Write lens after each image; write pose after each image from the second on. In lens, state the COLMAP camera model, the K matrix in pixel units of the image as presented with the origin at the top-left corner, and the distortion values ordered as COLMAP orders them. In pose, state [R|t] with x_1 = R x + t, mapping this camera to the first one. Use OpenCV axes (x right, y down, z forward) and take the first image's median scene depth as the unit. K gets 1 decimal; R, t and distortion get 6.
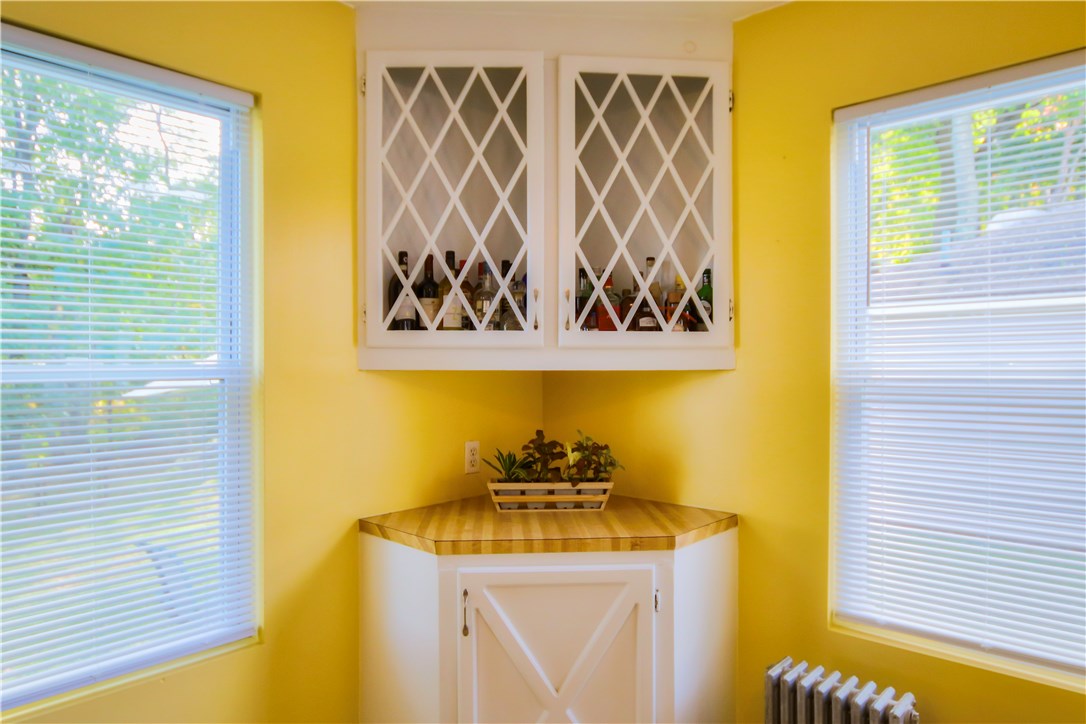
lens RADIAL K [[676.2, 0, 543.0], [0, 676.2, 362.0], [0, 0, 1]] dist [-0.005709, 0.001087]
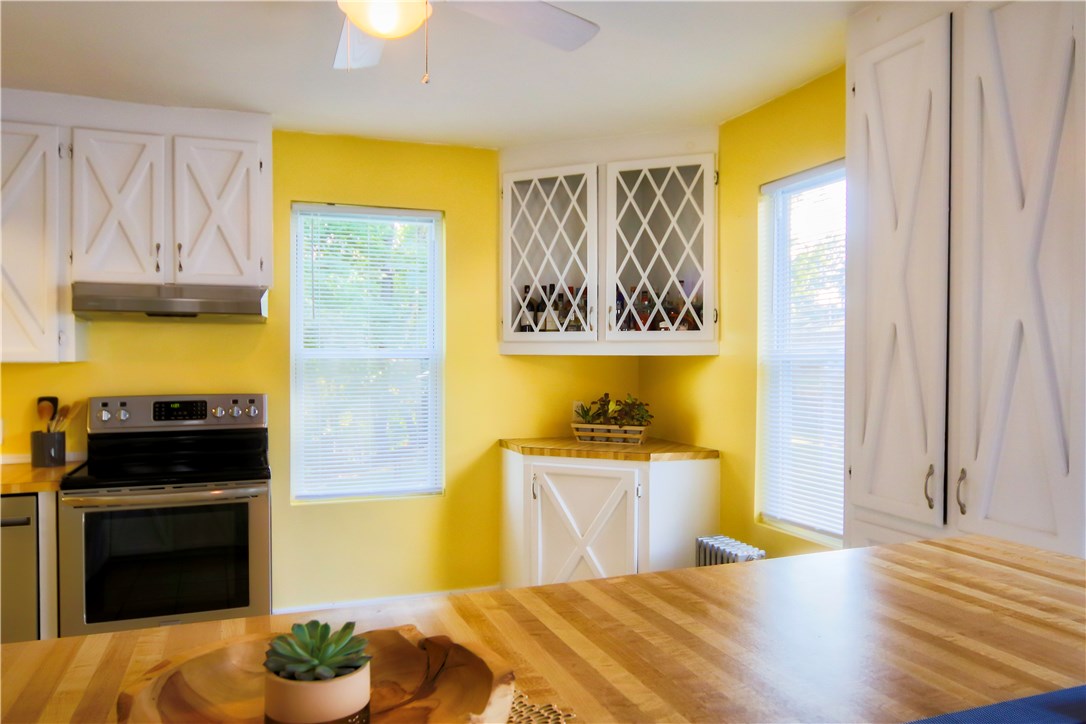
lens RADIAL K [[775.1, 0, 543.0], [0, 775.1, 362.0], [0, 0, 1]] dist [0.001486, -0.000321]
pose [[0.889653, 0.006821, -0.456586, 0.742731], [-0.002795, 0.999951, 0.009492, 0.011262], [0.456629, -0.007169, 0.889629, -0.741614]]
